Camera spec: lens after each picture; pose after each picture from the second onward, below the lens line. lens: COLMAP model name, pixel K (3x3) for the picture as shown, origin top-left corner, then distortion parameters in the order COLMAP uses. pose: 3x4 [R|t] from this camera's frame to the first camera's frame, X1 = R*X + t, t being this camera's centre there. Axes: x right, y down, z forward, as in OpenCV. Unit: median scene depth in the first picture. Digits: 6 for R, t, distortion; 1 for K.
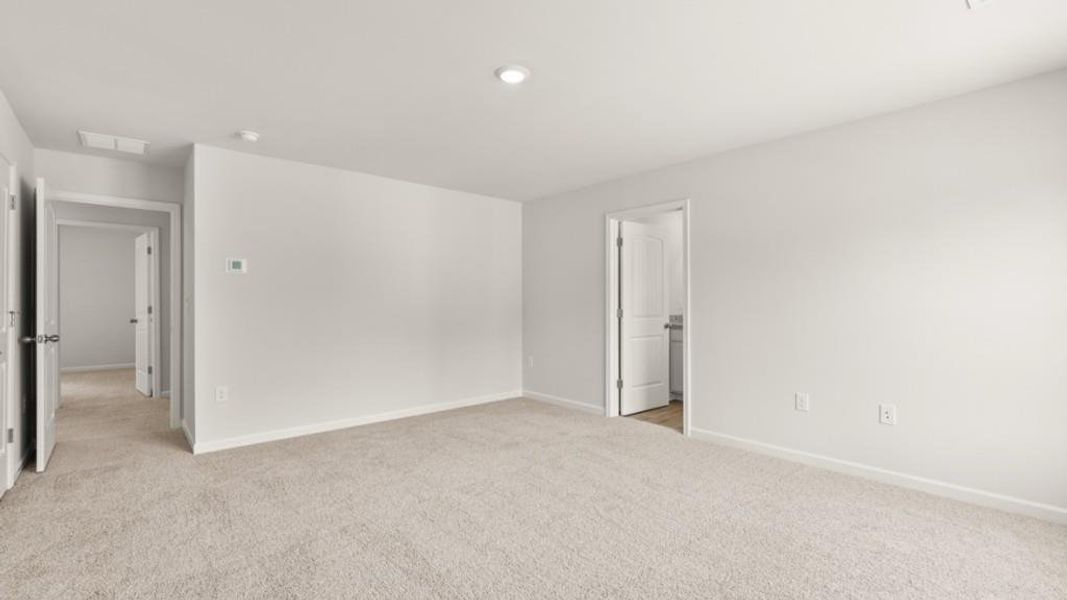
lens RADIAL K [[461.1, 0, 533.5], [0, 461.1, 300.0], [0, 0, 1]] dist [-0.000422, 0.000485]
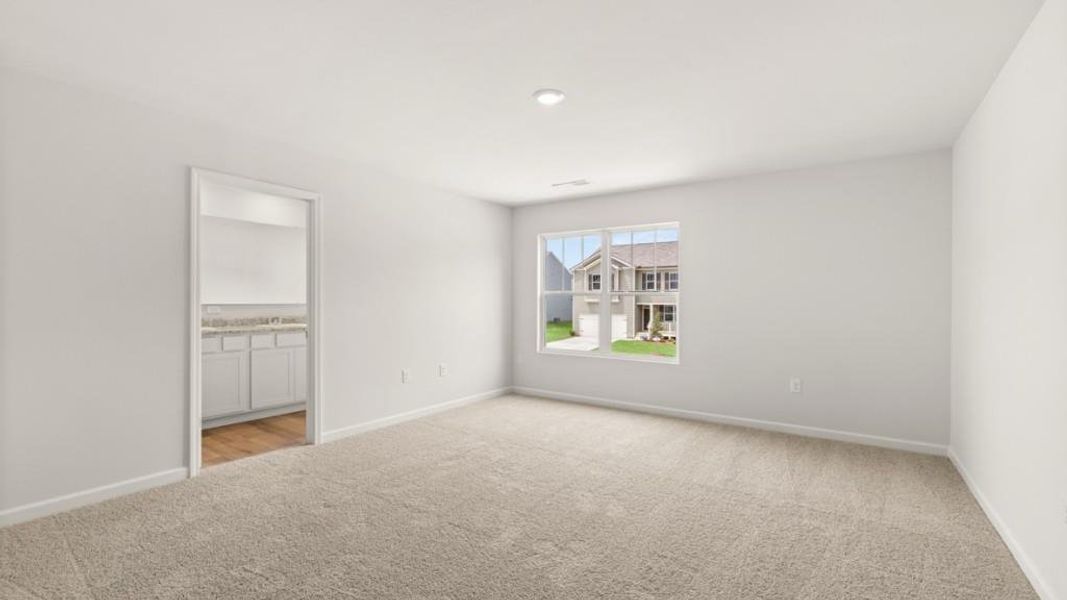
lens RADIAL K [[461.1, 0, 533.5], [0, 461.1, 300.0], [0, 0, 1]] dist [-0.000422, 0.000485]
pose [[-0.244213, 0.007067, 0.969696, -0.683611], [-0.002447, 0.999966, -0.007904, 0.006573], [-0.969719, -0.004303, -0.244187, 0.802323]]
